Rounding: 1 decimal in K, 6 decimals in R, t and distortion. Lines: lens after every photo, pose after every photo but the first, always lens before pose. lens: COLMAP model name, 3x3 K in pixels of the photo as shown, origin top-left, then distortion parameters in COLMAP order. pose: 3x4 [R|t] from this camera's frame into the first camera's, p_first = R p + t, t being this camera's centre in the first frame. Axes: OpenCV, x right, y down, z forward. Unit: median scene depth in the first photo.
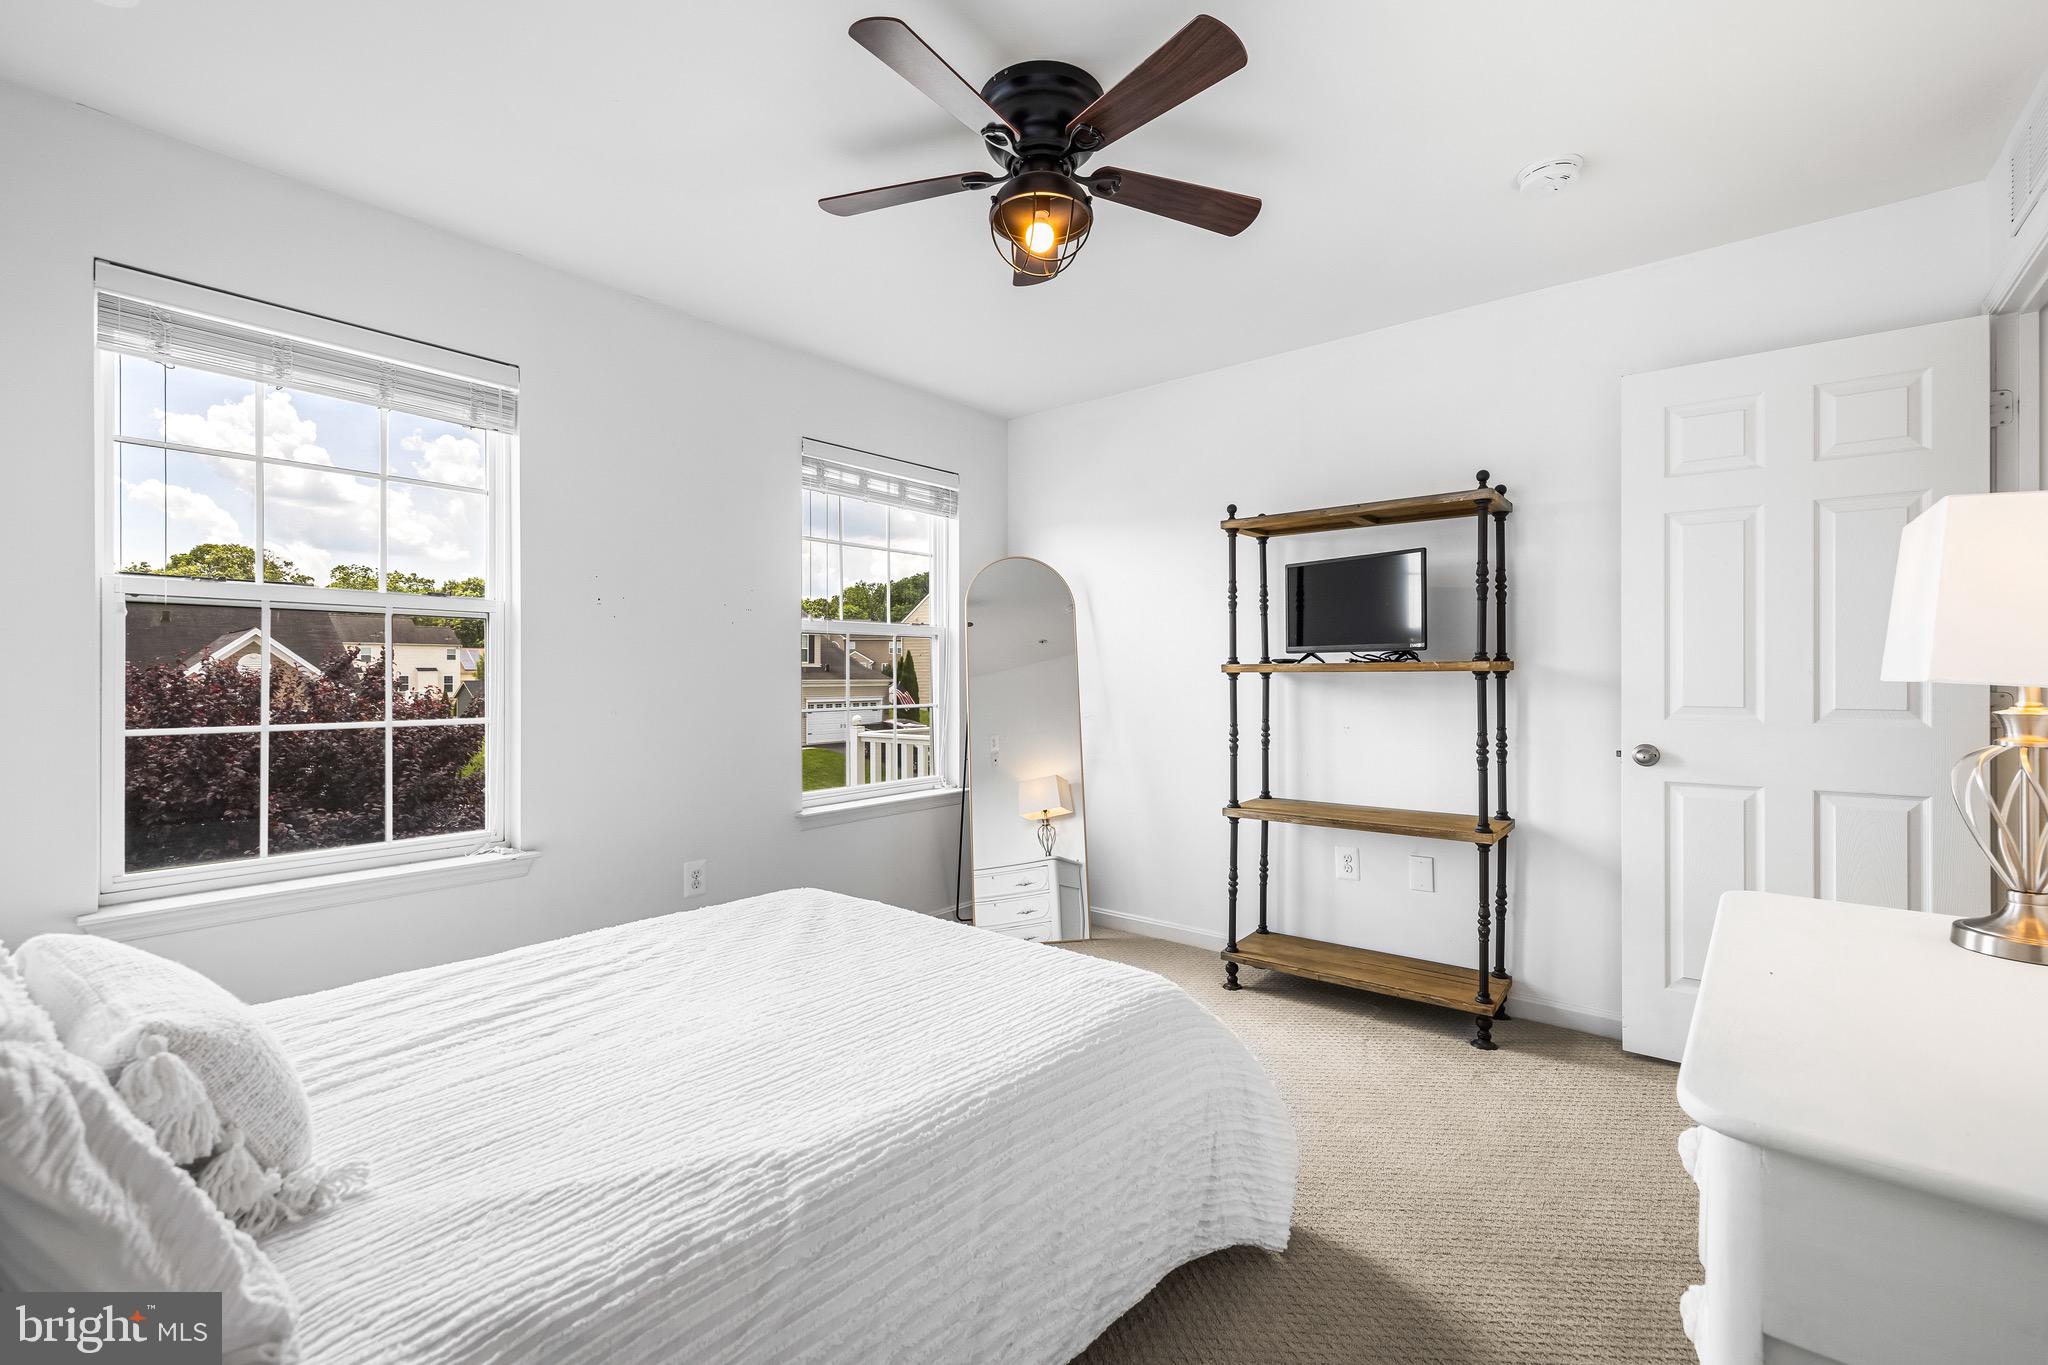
lens RADIAL K [[880.7, 0, 1024.6], [0, 880.7, 666.4], [0, 0, 1]] dist [-0.000720, 0.000800]
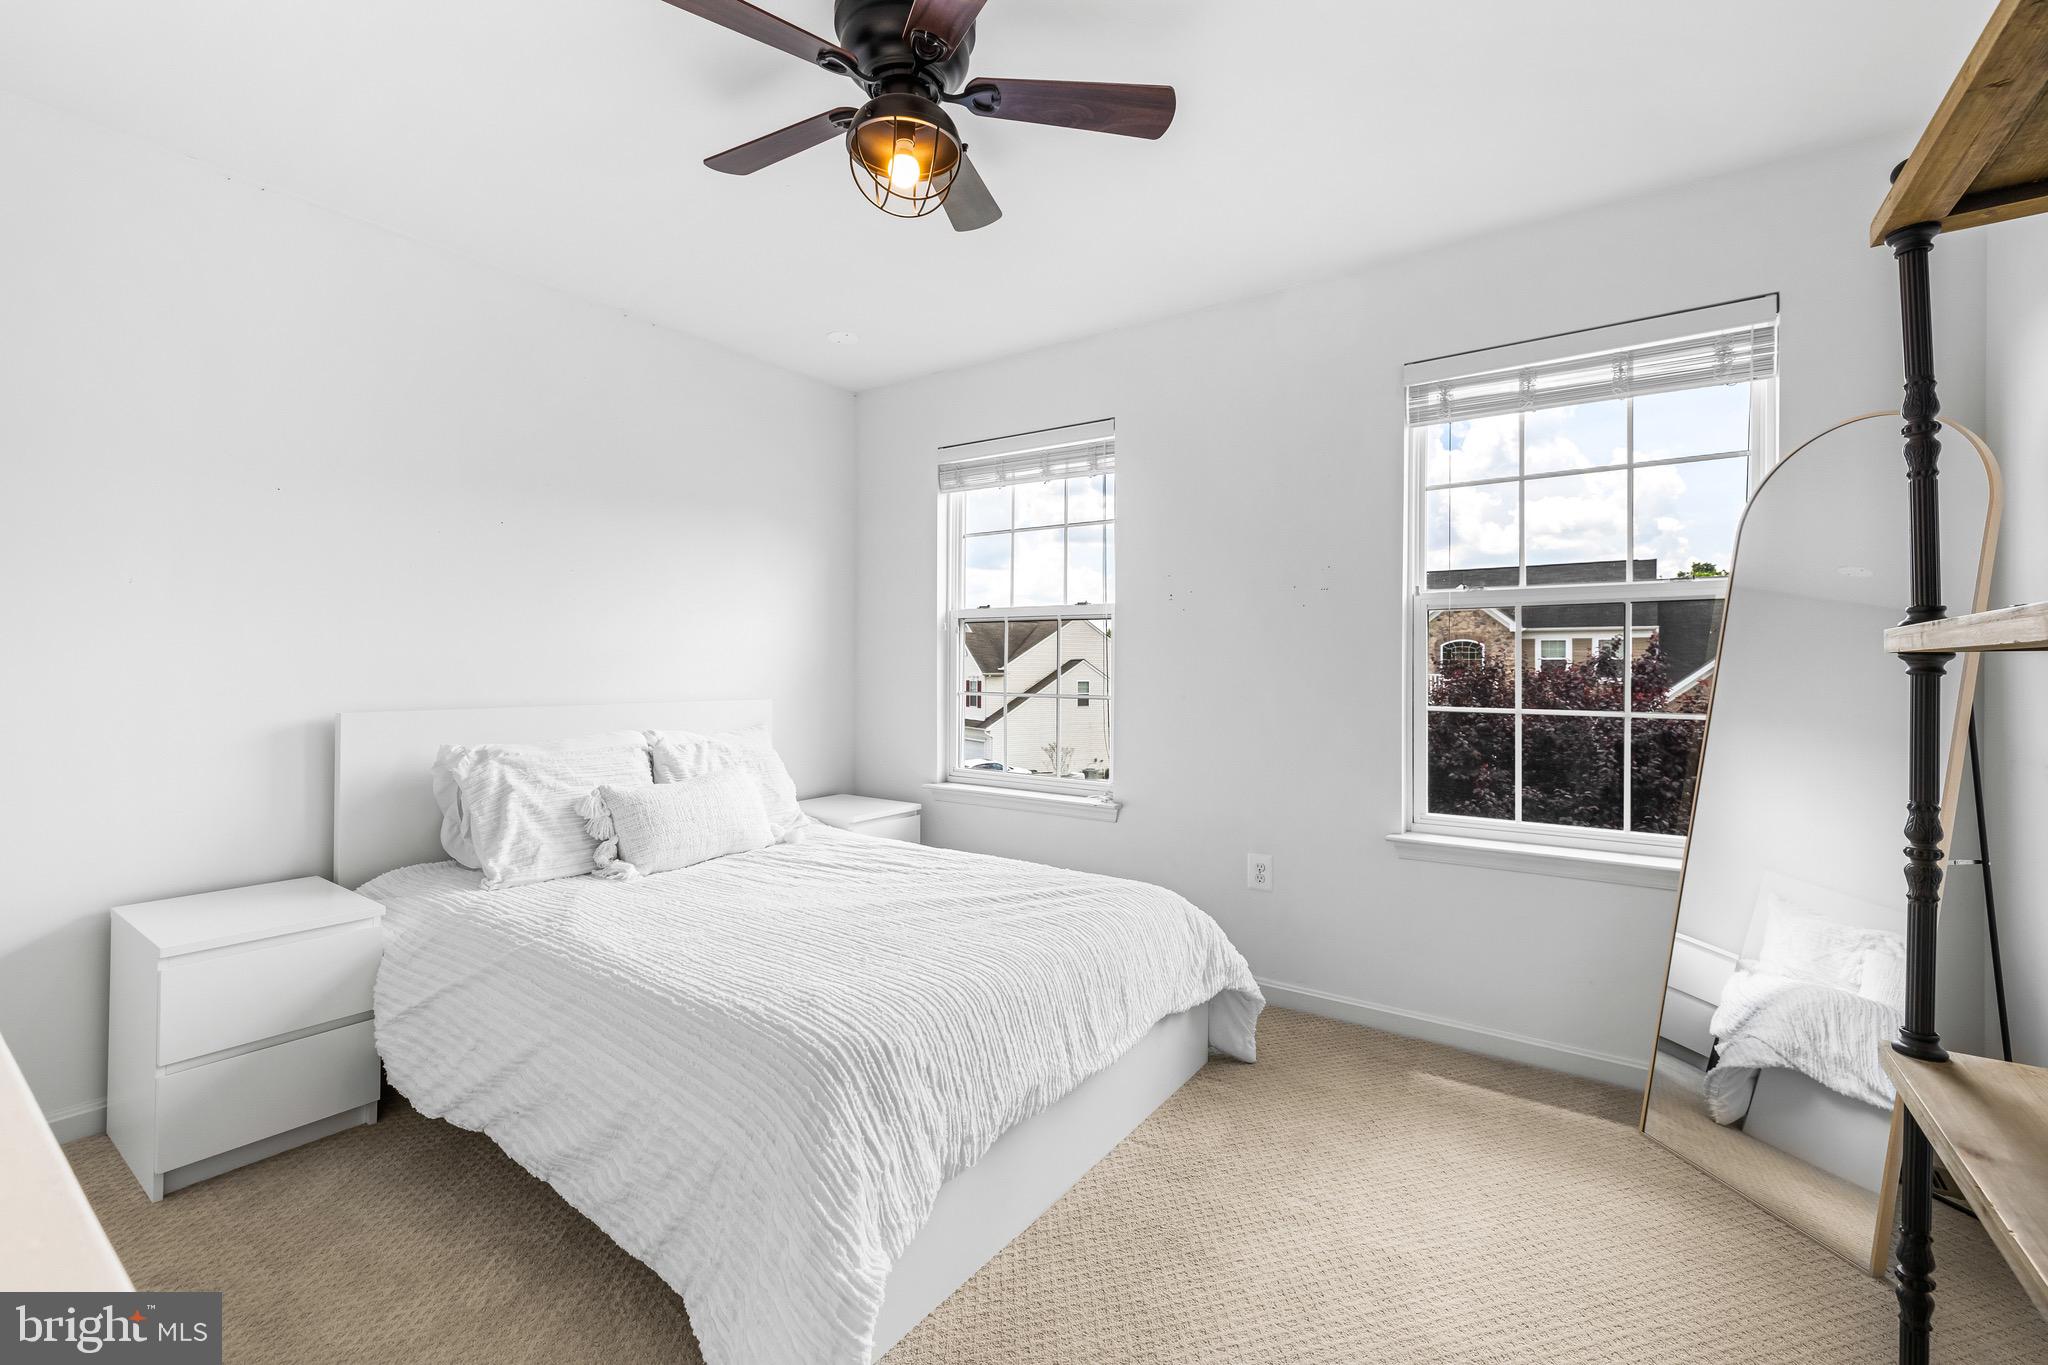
lens RADIAL K [[880.7, 0, 1022.4], [0, 880.7, 694.1], [0, 0, 1]] dist [-0.000720, 0.000800]
pose [[0.071184, 0.034524, -0.996866, 0.567423], [0.007563, 0.999353, 0.035150, 0.006731], [0.997435, -0.010042, 0.070876, 0.653395]]
